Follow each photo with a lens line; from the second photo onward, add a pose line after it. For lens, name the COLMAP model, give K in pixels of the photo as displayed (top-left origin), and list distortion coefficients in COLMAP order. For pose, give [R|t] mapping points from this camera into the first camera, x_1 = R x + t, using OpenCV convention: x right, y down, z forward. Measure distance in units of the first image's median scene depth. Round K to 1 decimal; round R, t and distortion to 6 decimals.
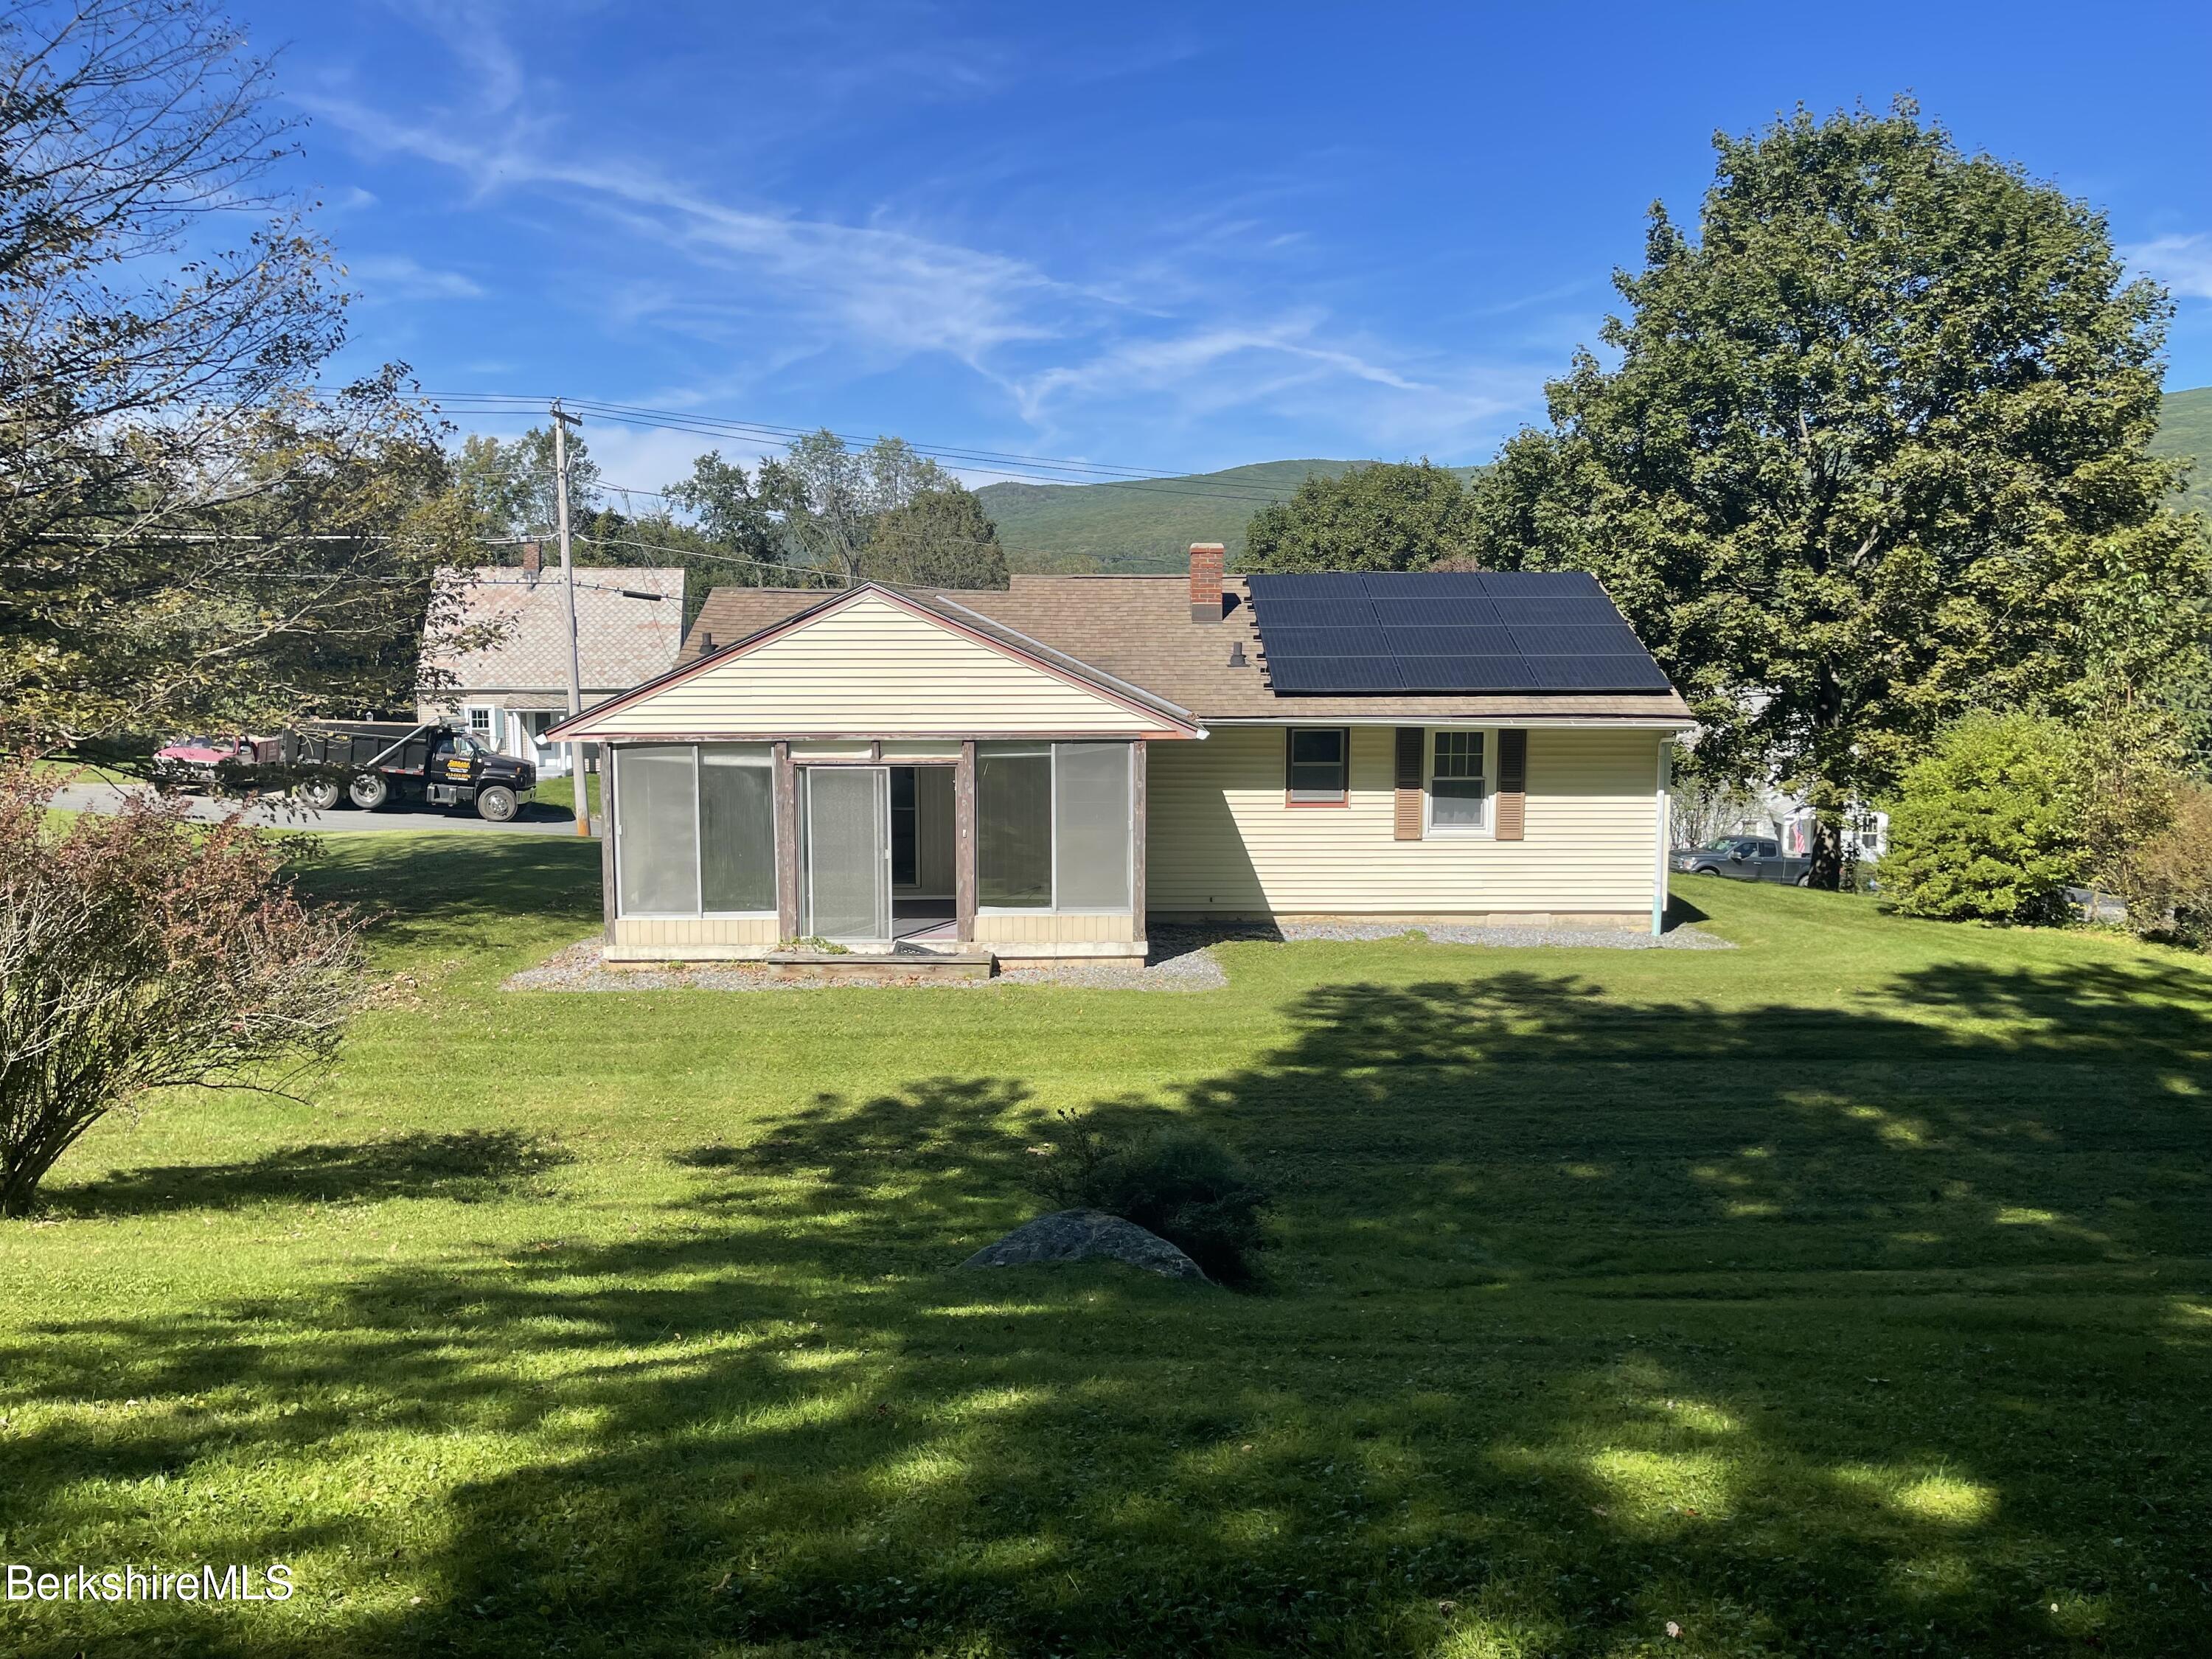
lens RADIAL K [[1674.8, 0, 1105.6], [0, 1674.8, 819.9], [0, 0, 1]] dist [0.041901, -0.044821]
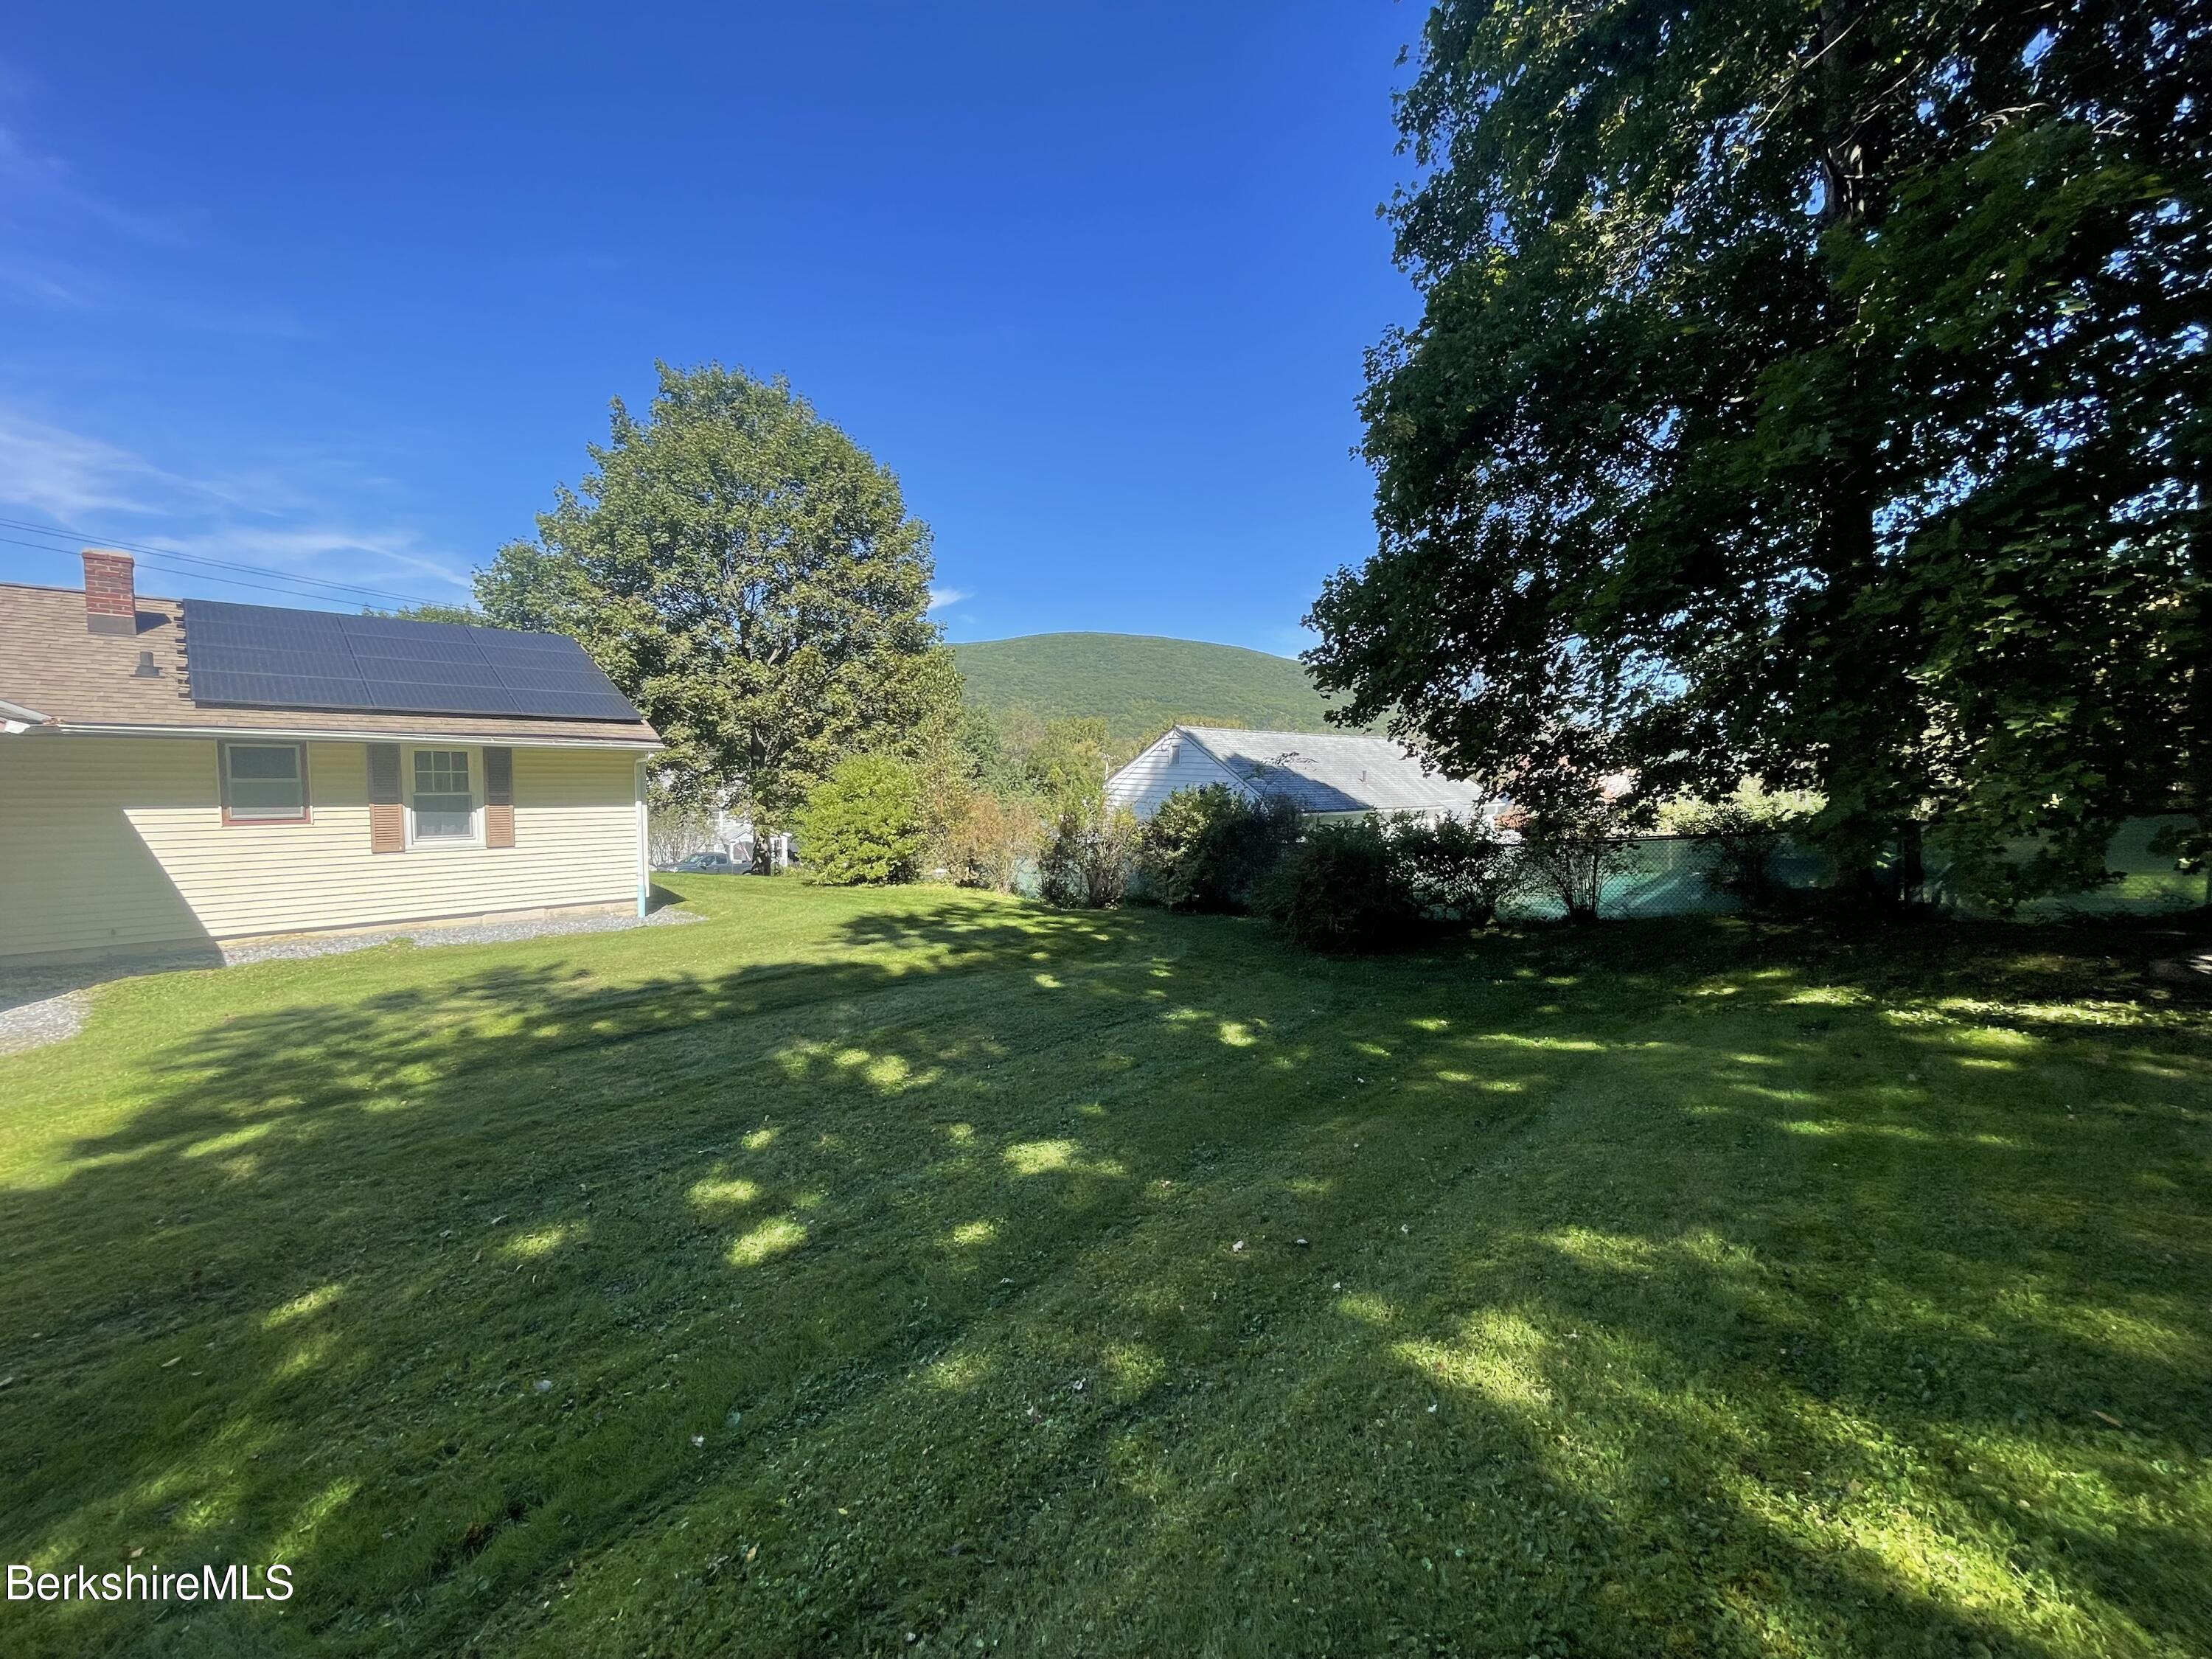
lens RADIAL K [[890.8, 0, 1093.7], [0, 890.8, 829.7], [0, 0, 1]] dist [-0.001303, 0.000012]
pose [[0.711710, -0.041873, 0.701224, 0.105538], [0.059219, 0.998245, -0.000496, 0.024044], [-0.699973, 0.041879, 0.712941, 0.294228]]
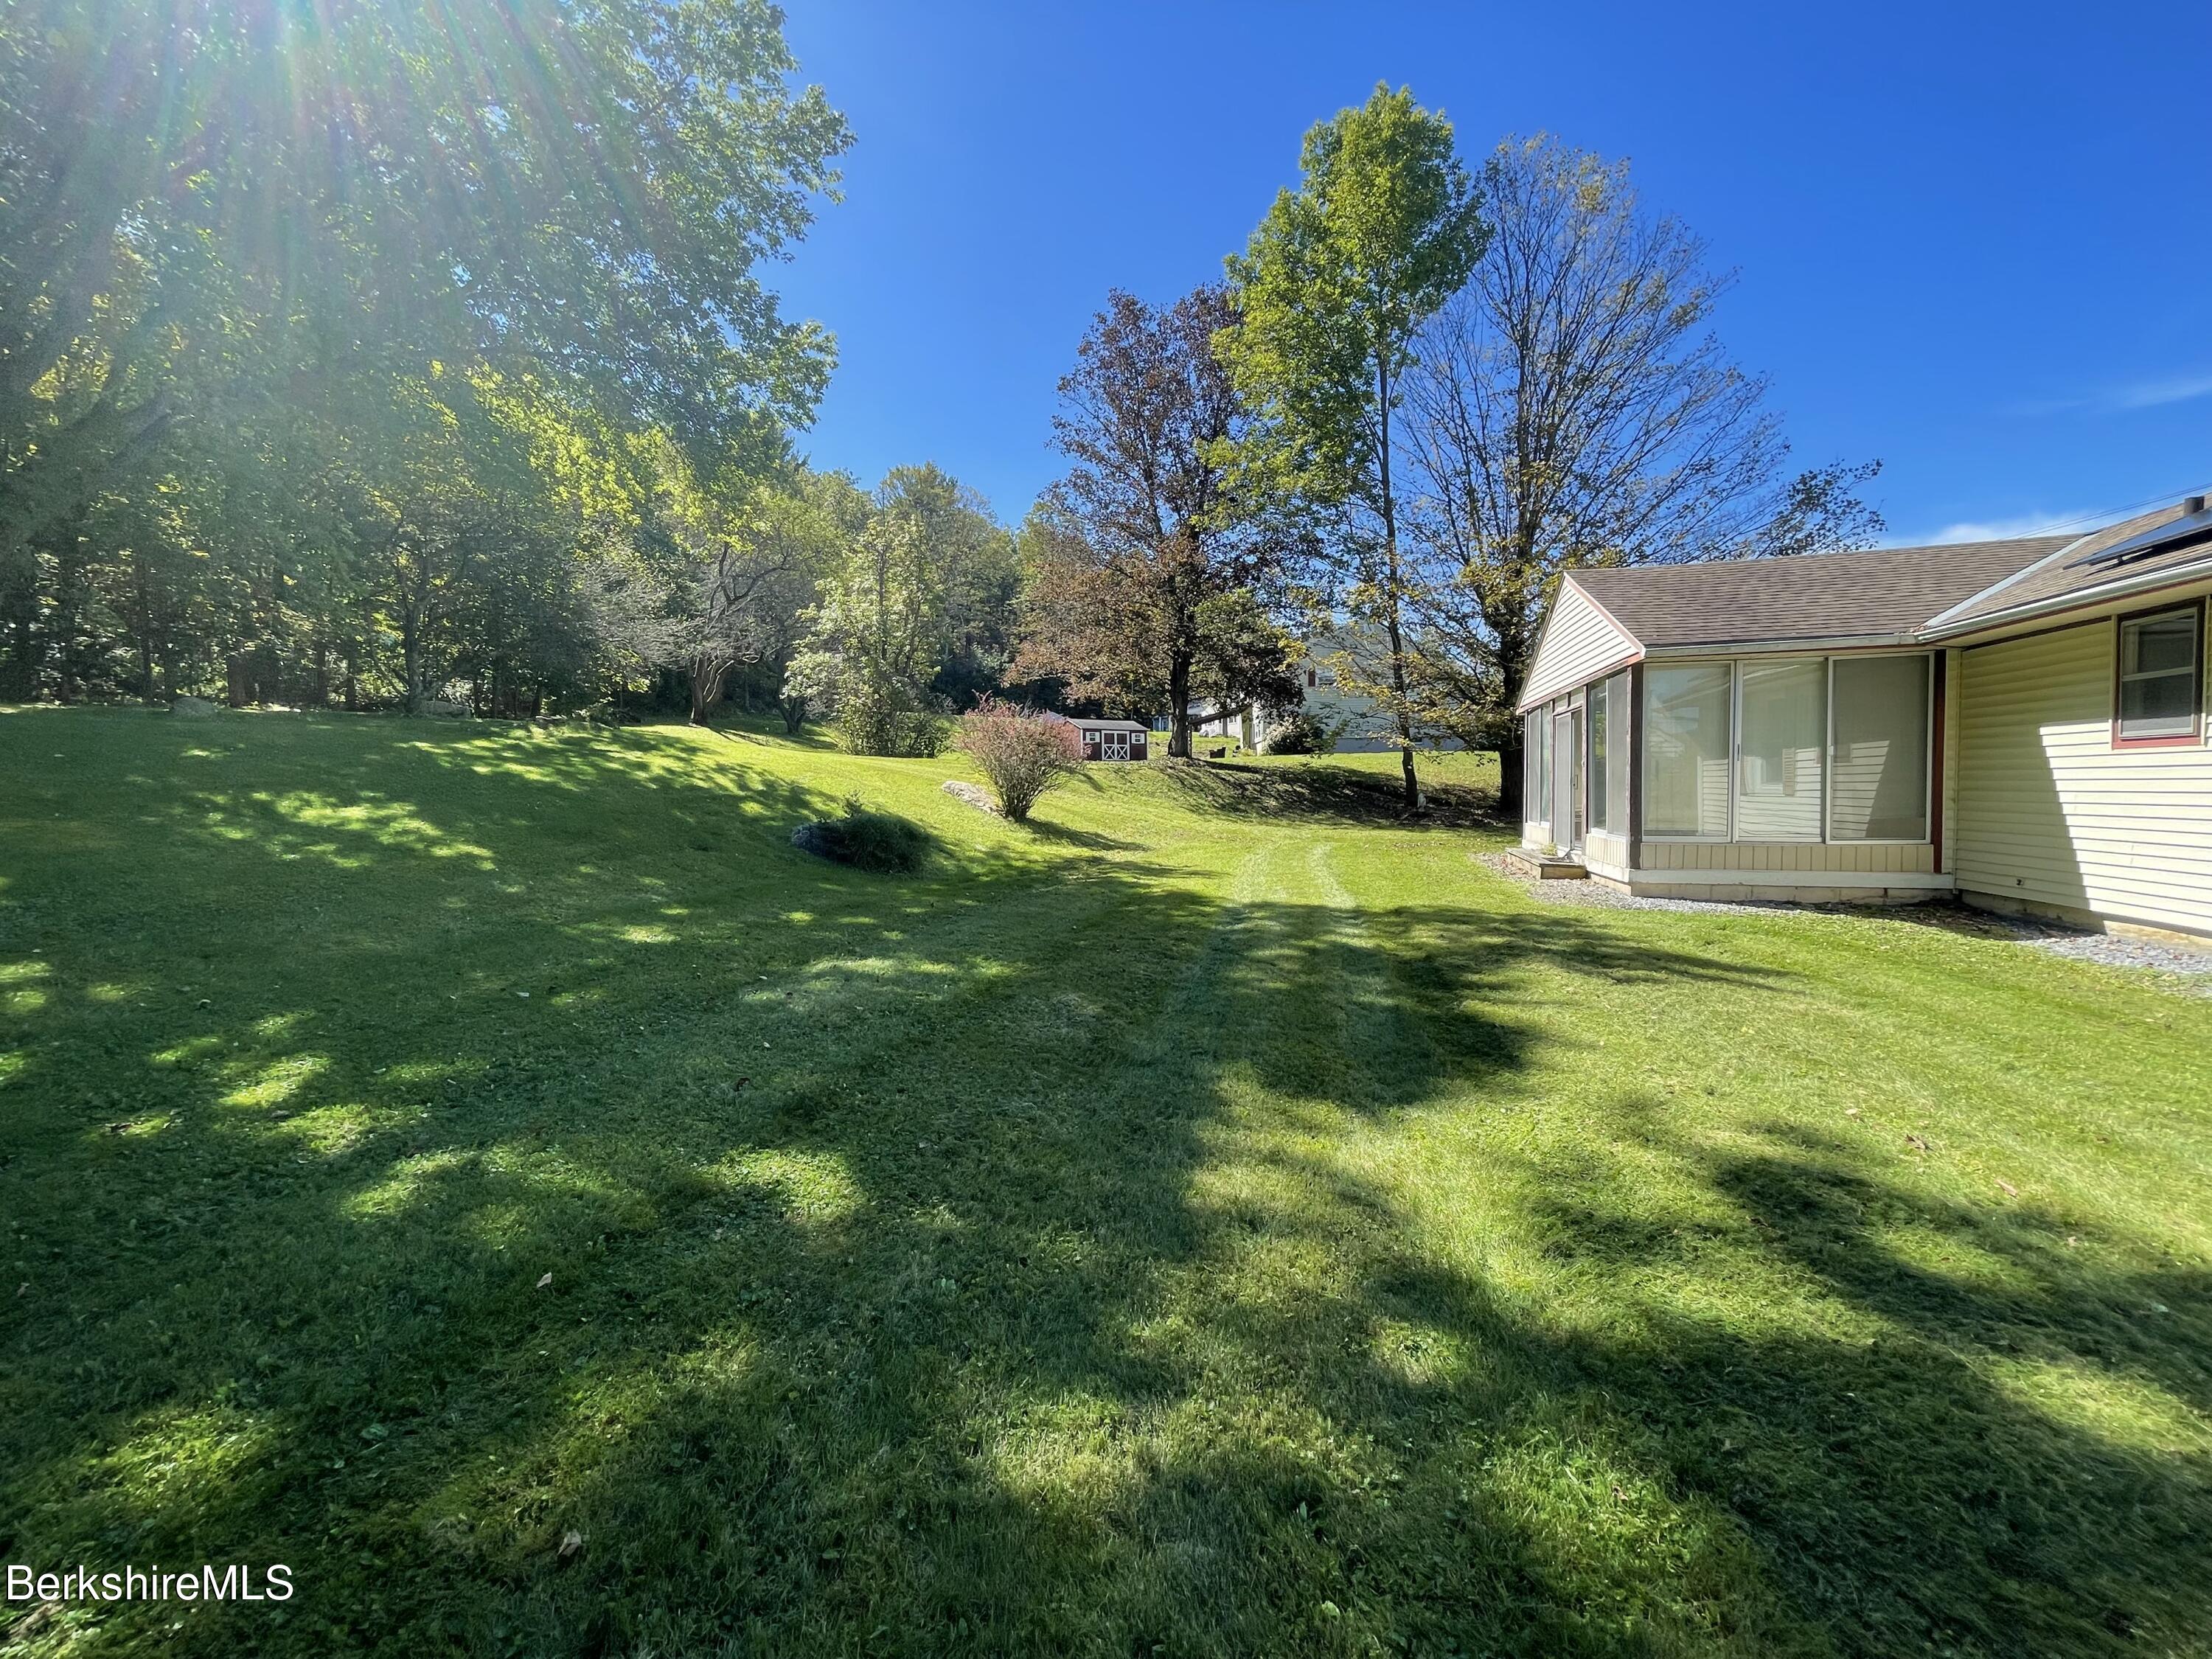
lens RADIAL K [[890.8, 0, 1111.6], [0, 890.8, 820.3], [0, 0, 1]] dist [-0.001303, 0.000012]
pose [[-0.260878, 0.042091, -0.964454, 0.533819], [-0.097594, 0.992781, 0.069726, 0.032892], [0.960426, 0.112315, -0.254887, 0.728705]]
